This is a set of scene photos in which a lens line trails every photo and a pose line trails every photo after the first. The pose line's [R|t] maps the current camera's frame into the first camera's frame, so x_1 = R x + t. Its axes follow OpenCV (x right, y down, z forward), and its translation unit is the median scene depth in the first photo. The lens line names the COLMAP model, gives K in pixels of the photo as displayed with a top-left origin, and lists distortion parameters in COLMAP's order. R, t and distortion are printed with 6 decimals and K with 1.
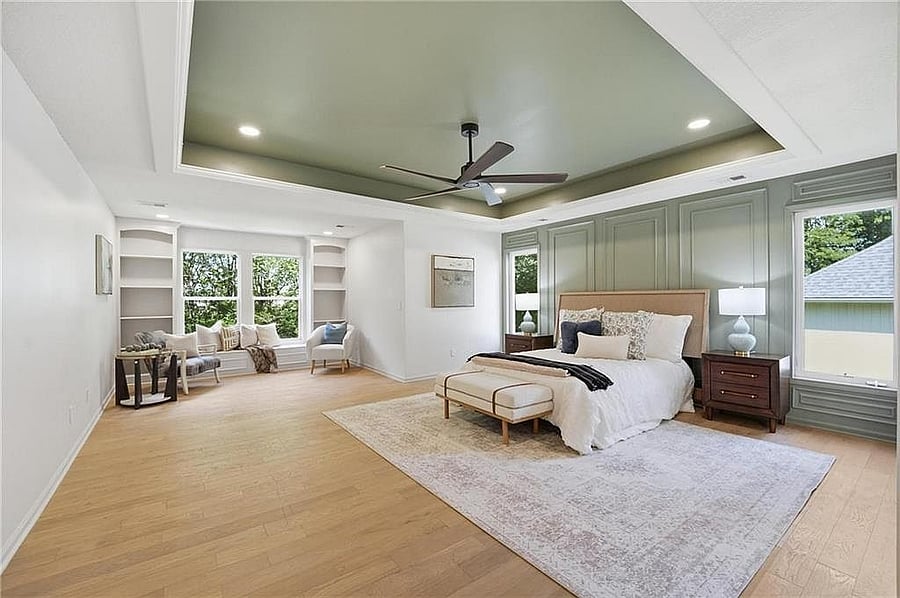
lens RADIAL K [[375.9, 0, 455.9], [0, 375.9, 297.7], [0, 0, 1]] dist [0.000556, 0.000140]
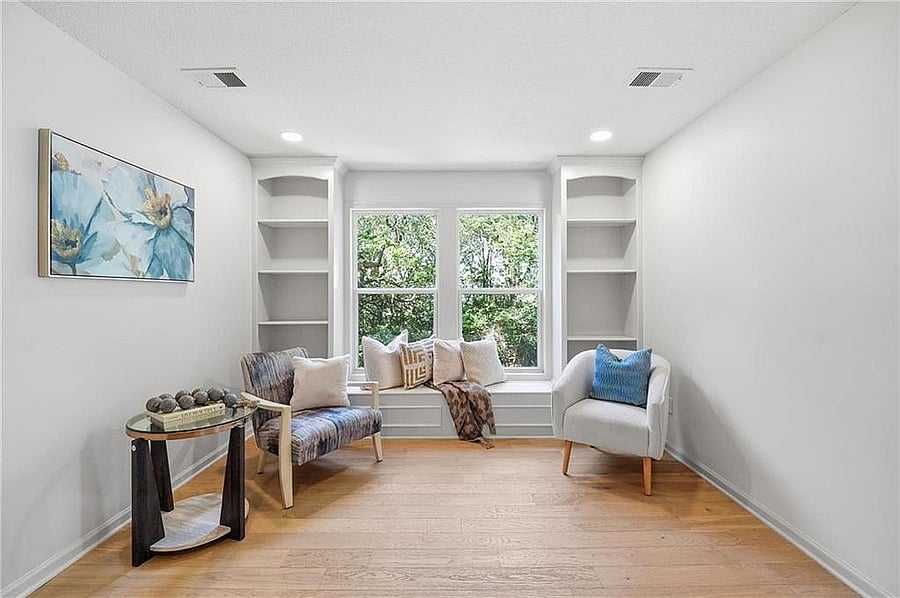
lens RADIAL K [[375.9, 0, 455.5], [0, 375.9, 294.5], [0, 0, 1]] dist [0.000556, 0.000140]
pose [[0.797832, -0.001572, -0.602878, -0.223118], [0.004292, 0.999986, 0.003072, 0.005763], [0.602865, -0.005038, 0.797828, 0.582944]]
